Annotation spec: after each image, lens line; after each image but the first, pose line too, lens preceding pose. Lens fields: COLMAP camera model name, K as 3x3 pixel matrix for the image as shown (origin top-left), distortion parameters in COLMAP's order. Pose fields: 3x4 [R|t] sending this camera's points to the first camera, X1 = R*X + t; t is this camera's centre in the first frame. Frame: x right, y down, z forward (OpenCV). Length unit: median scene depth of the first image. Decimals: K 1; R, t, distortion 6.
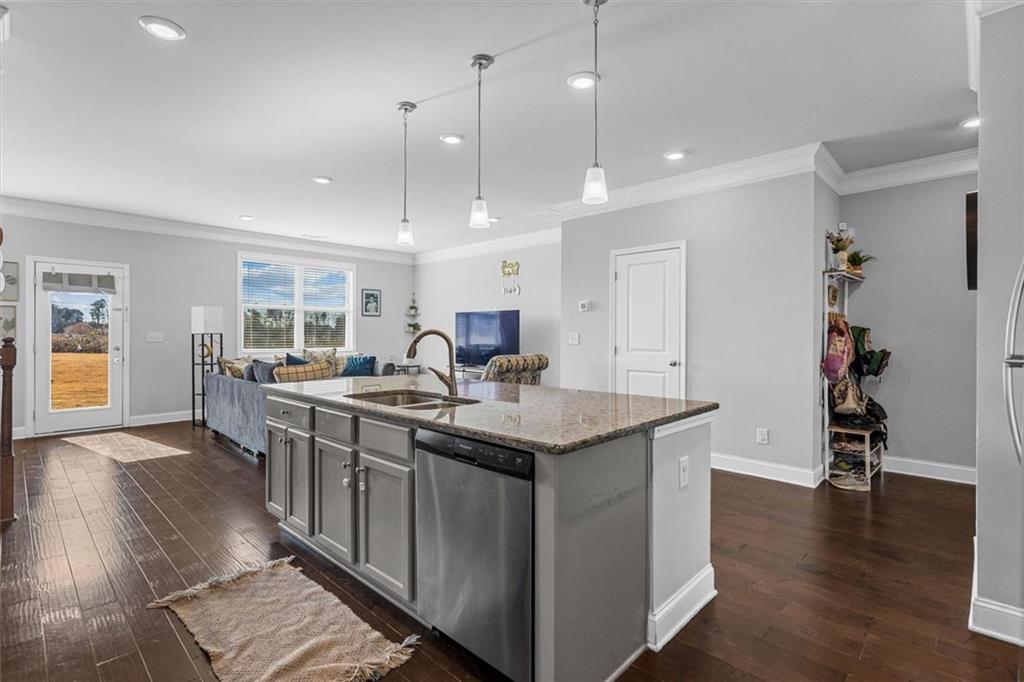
lens RADIAL K [[488.5, 0, 504.7], [0, 488.5, 332.1], [0, 0, 1]] dist [-0.016999, 0.000393]
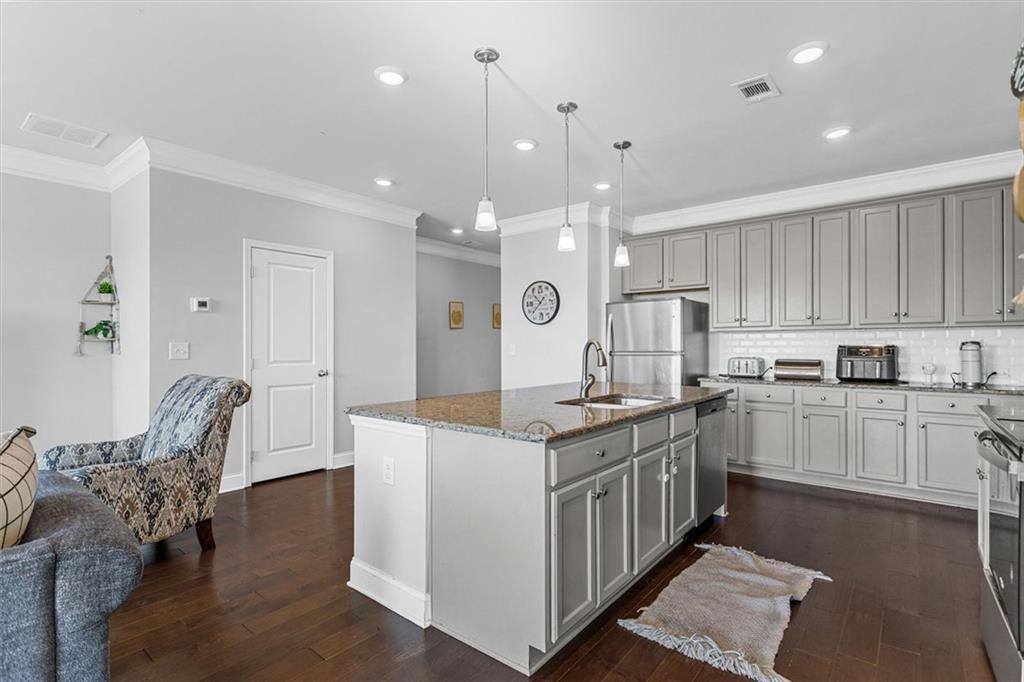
lens RADIAL K [[503.6, 0, 512.0], [0, 503.6, 341.0], [0, 0, 1]] dist [-0.021608, -0.000202]
pose [[-0.073465, 0.004516, 0.997288, -0.634393], [-0.008474, 0.999951, -0.005153, 0.000276], [-0.997262, -0.008830, -0.073423, 0.627339]]
